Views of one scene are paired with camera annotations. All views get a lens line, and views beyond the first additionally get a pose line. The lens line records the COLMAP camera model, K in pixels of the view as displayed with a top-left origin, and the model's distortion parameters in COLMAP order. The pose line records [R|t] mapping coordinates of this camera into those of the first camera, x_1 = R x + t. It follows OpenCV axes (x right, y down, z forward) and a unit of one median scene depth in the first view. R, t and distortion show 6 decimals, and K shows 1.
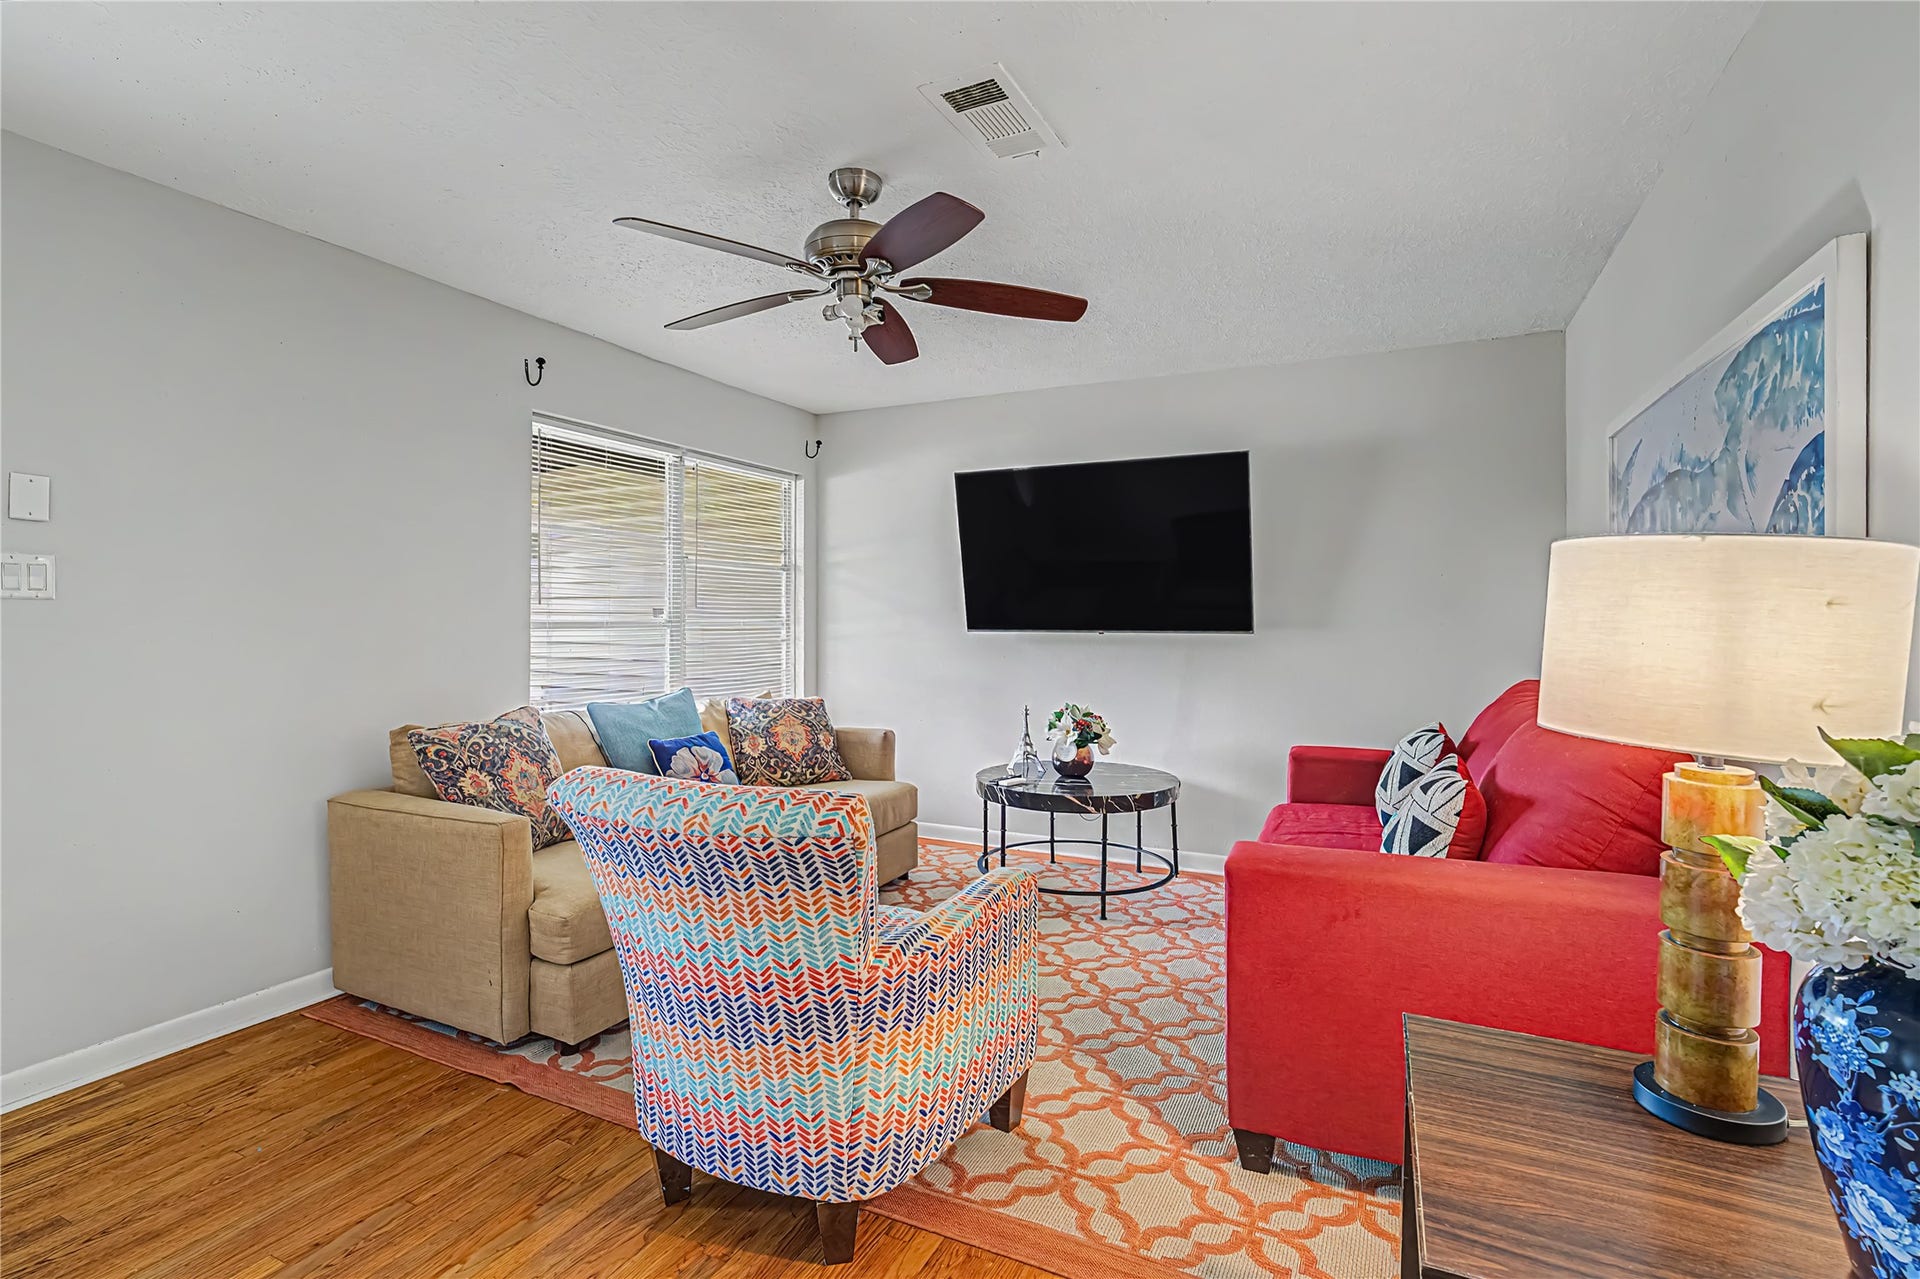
lens RADIAL K [[899.2, 0, 979.3], [0, 899.2, 599.8], [0, 0, 1]] dist [-0.009196, 0.006193]
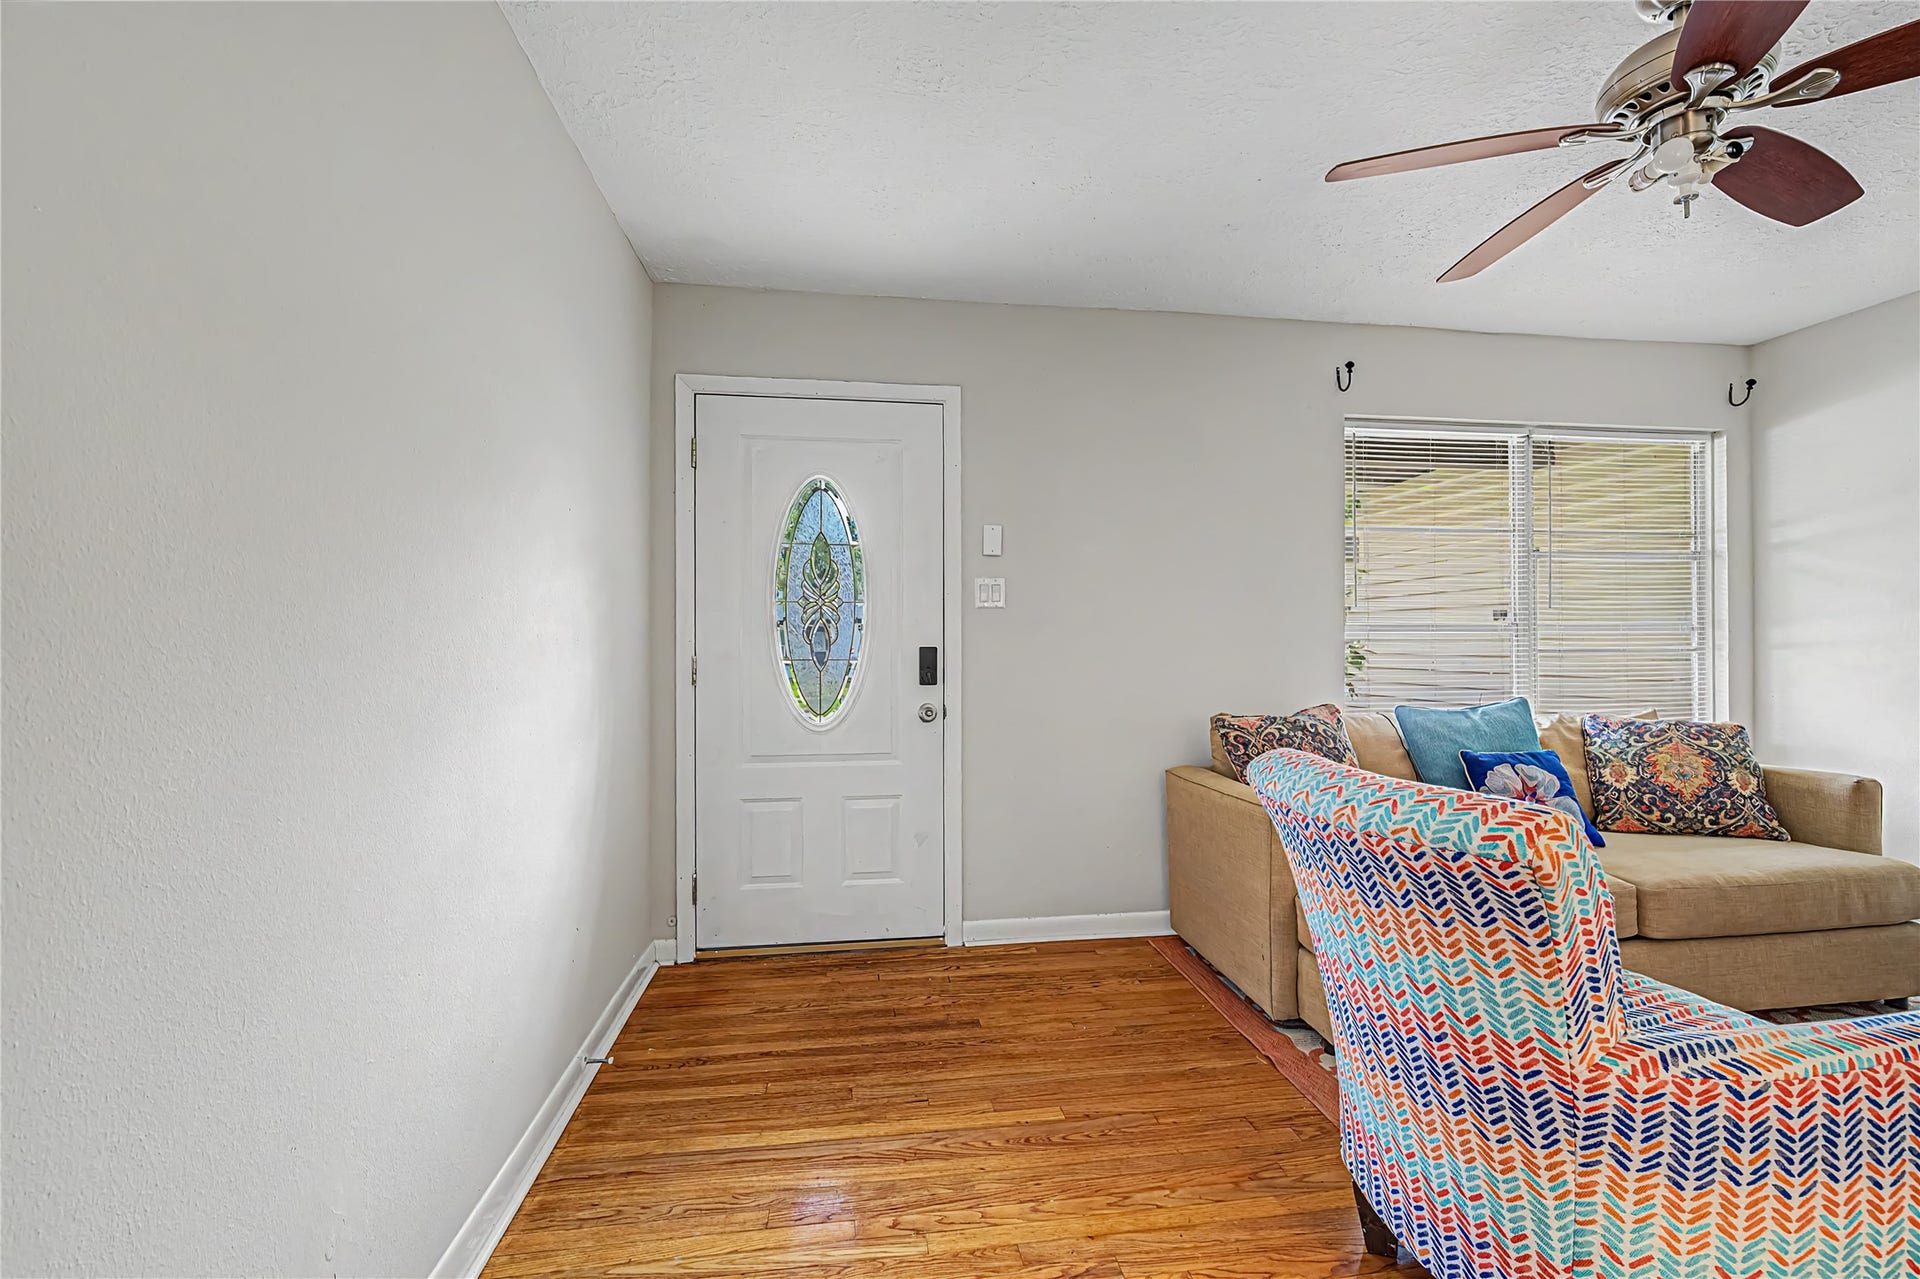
lens RADIAL K [[870.3, 0, 985.5], [0, 870.3, 634.2], [0, 0, 1]] dist [-0.002401, 0.001200]
pose [[0.556652, -0.018338, -0.830543, 0.137471], [0.021790, 0.999735, -0.007469, 0.053173], [0.830460, -0.013940, 0.556904, 0.179749]]
